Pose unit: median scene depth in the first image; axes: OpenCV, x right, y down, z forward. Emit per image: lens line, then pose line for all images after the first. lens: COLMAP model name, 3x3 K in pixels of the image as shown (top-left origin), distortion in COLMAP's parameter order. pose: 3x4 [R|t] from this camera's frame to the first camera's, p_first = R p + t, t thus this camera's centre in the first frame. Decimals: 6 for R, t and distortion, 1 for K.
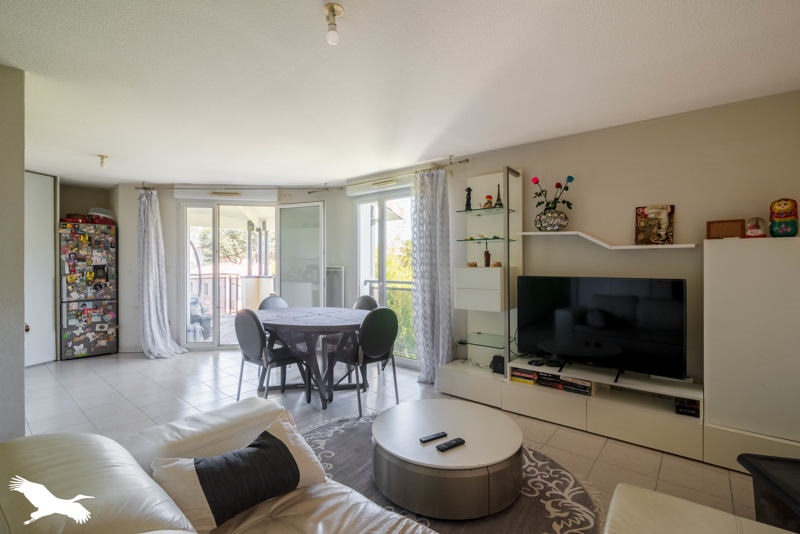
lens RADIAL K [[361.6, 0, 399.7], [0, 361.6, 261.6], [0, 0, 1]] dist [-0.002364, -0.000439]
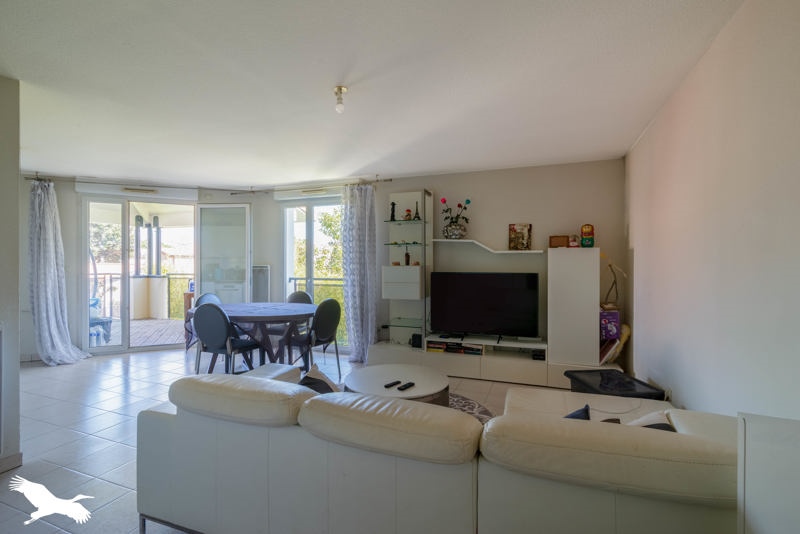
lens RADIAL K [[361.6, 0, 399.7], [0, 361.6, 261.6], [0, 0, 1]] dist [-0.002364, -0.000439]
pose [[0.950229, 0.001698, 0.311546, -0.170564], [-0.002835, 0.999991, 0.003196, -0.002682], [-0.311538, -0.003920, 0.950226, -0.192790]]
